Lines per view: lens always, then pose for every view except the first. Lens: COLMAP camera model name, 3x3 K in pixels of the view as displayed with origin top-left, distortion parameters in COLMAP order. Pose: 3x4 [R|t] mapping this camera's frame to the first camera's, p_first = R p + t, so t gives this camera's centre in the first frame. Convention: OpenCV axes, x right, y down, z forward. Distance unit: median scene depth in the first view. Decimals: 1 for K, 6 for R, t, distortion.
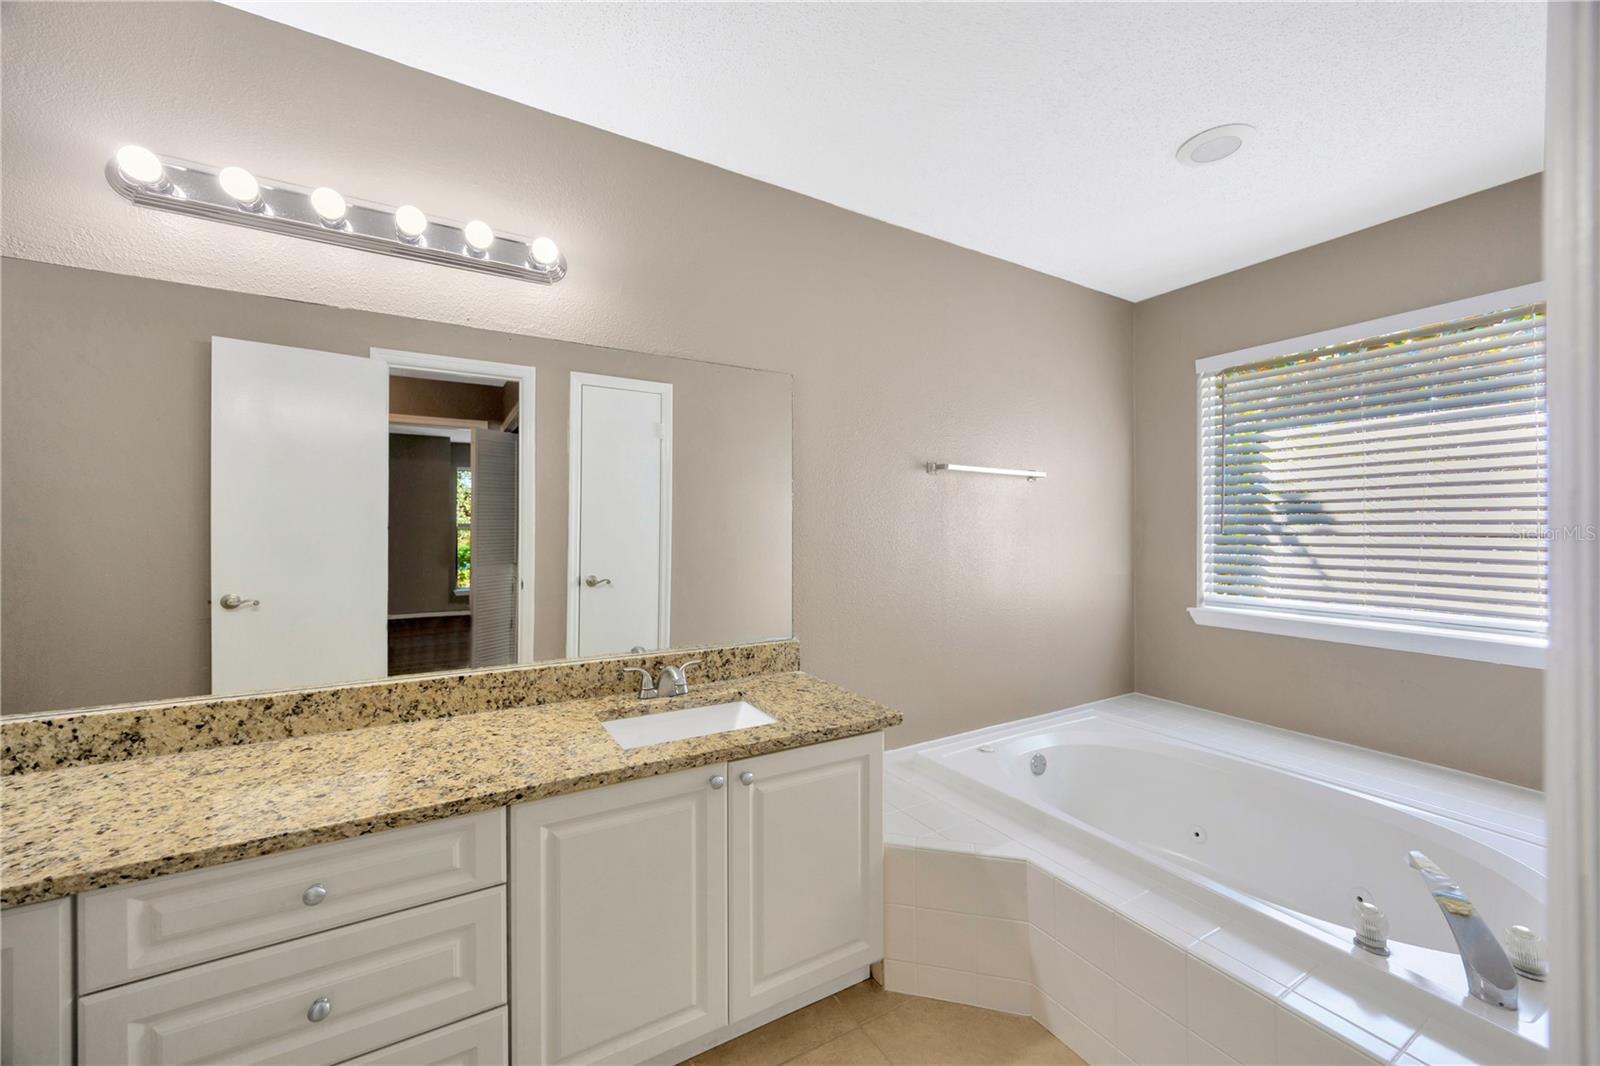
lens RADIAL K [[619.5, 0, 794.9], [0, 619.5, 534.1], [0, 0, 1]] dist [0.003596, -0.000141]
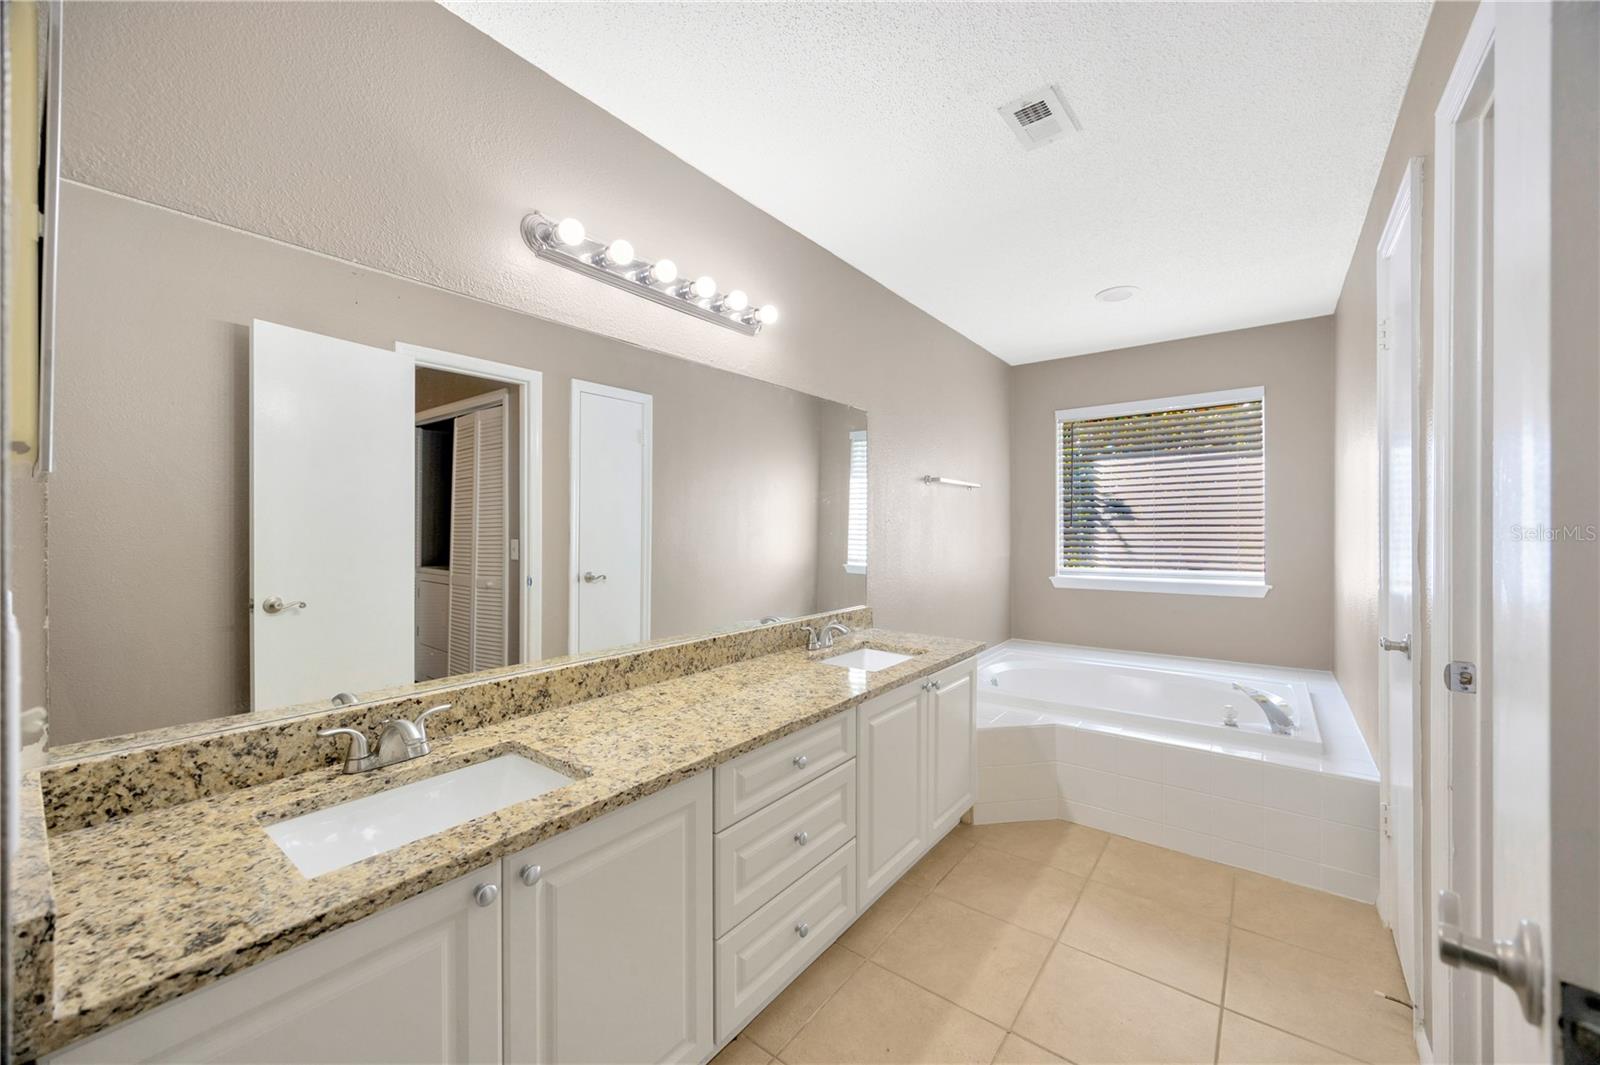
lens RADIAL K [[612.7, 0, 796.0], [0, 612.7, 533.9], [0, 0, 1]] dist [-0.001701, -0.000027]
pose [[0.927706, -0.010336, 0.373169, -0.949937], [0.010879, 0.999941, 0.000651, 0.016027], [-0.373153, 0.003456, 0.927763, -0.270562]]
